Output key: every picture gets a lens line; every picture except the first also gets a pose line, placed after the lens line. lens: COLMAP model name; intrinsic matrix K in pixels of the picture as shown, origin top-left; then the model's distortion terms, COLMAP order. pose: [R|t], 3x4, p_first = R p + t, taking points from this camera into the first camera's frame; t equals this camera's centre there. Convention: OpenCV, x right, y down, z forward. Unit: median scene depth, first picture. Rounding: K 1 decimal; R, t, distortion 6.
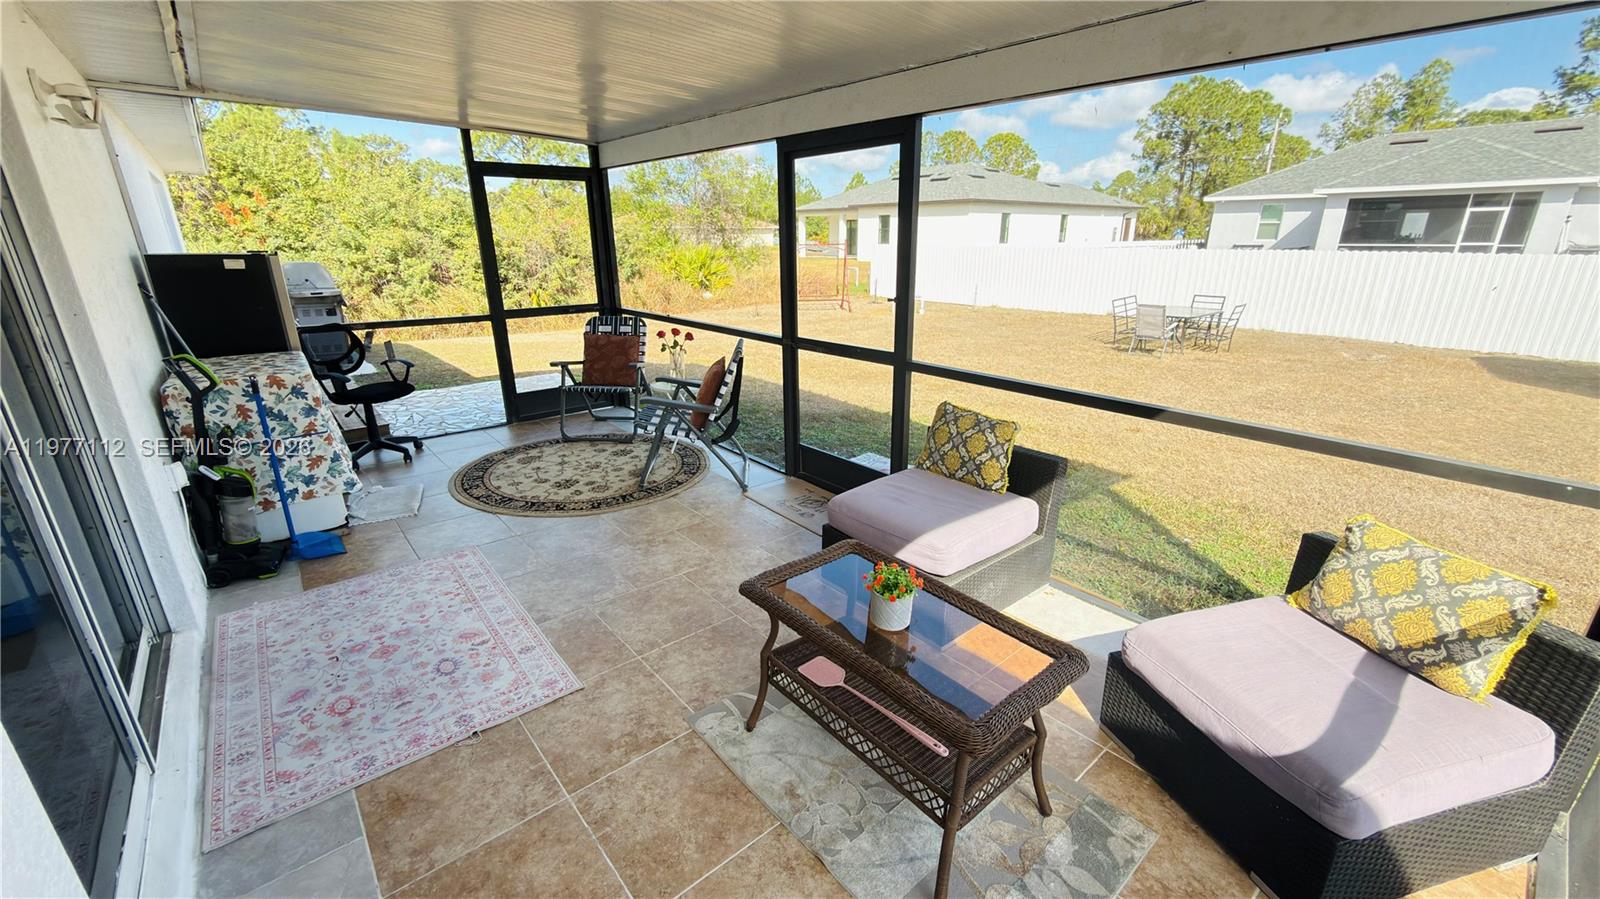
lens RADIAL K [[638.1, 0, 800.9], [0, 638.1, 449.4], [0, 0, 1]] dist [0.000401, 0.000416]
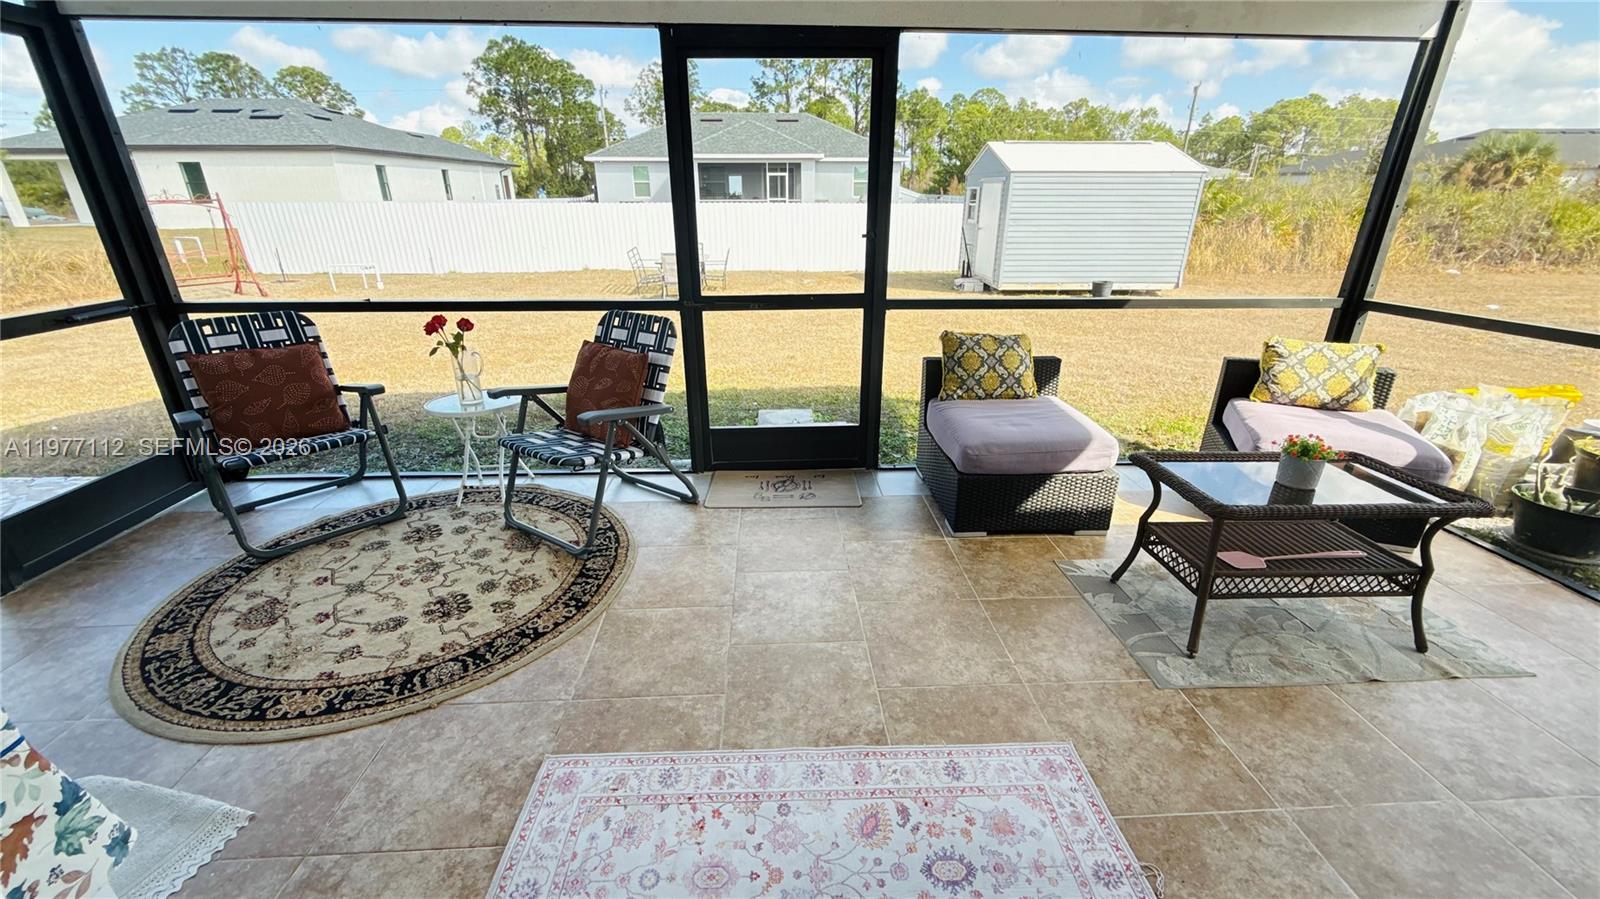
lens RADIAL K [[638.1, 0, 801.2], [0, 638.1, 447.4], [0, 0, 1]] dist [0.000401, 0.000416]
pose [[0.615225, -0.288994, 0.733472, -0.543054], [0.249872, 0.953899, 0.166256, -0.094230], [-0.747705, 0.080989, 0.659074, 0.384543]]
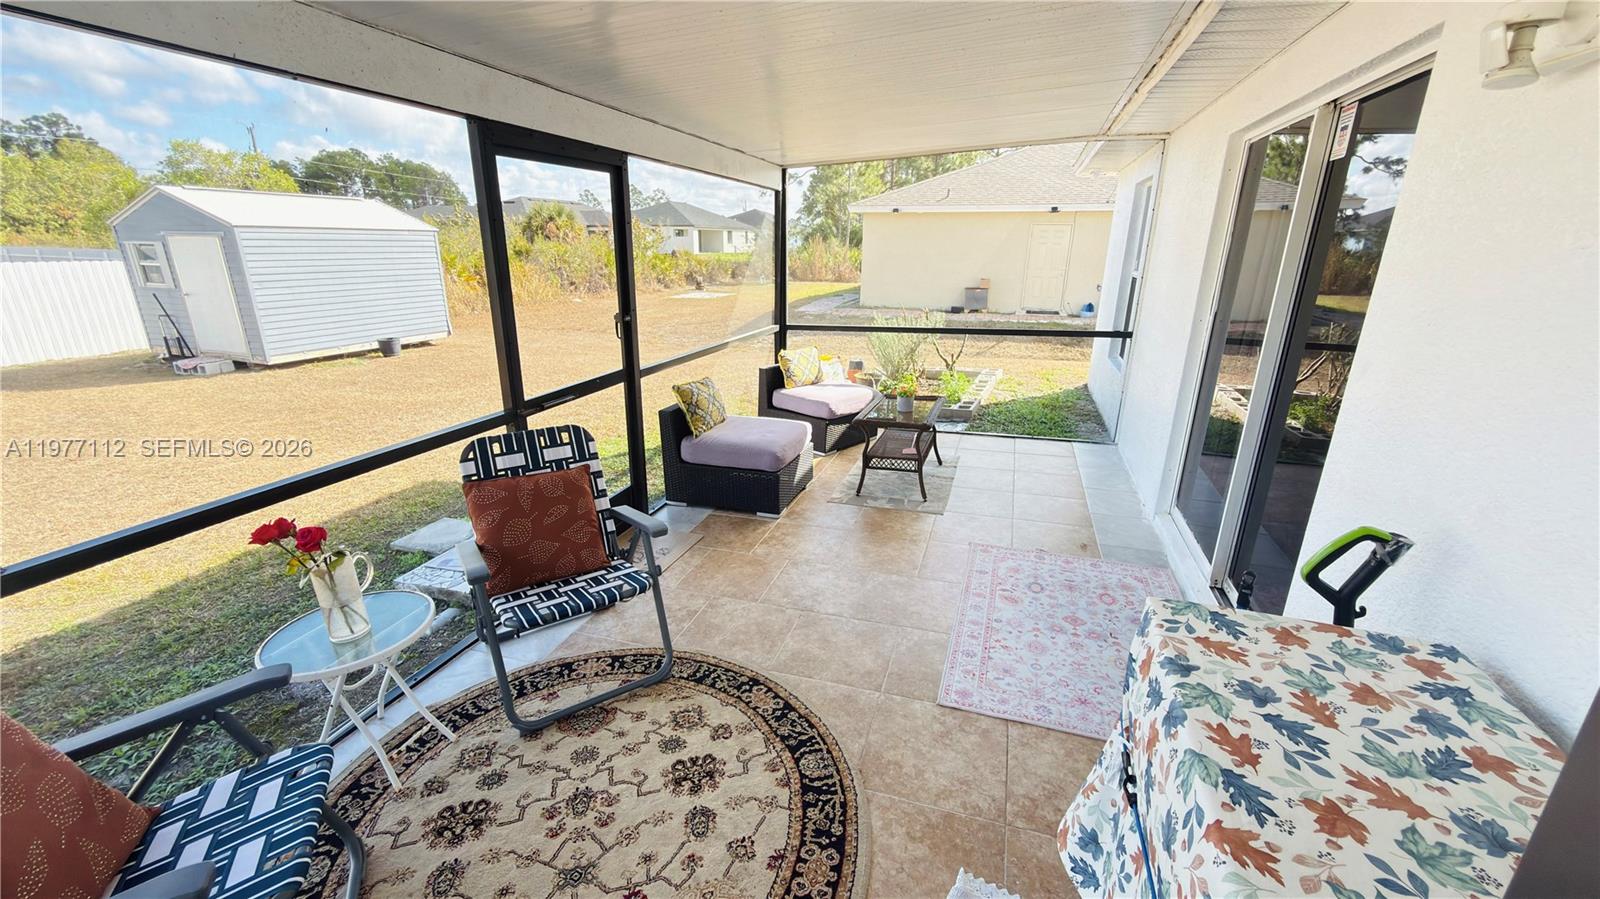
lens RADIAL K [[638.1, 0, 801.1], [0, 638.1, 446.5], [0, 0, 1]] dist [0.000401, 0.000416]
pose [[-0.514711, -0.263639, 0.815823, -0.738490], [0.266825, 0.855037, 0.444654, -0.354586], [-0.814787, 0.446550, -0.369751, 0.992089]]
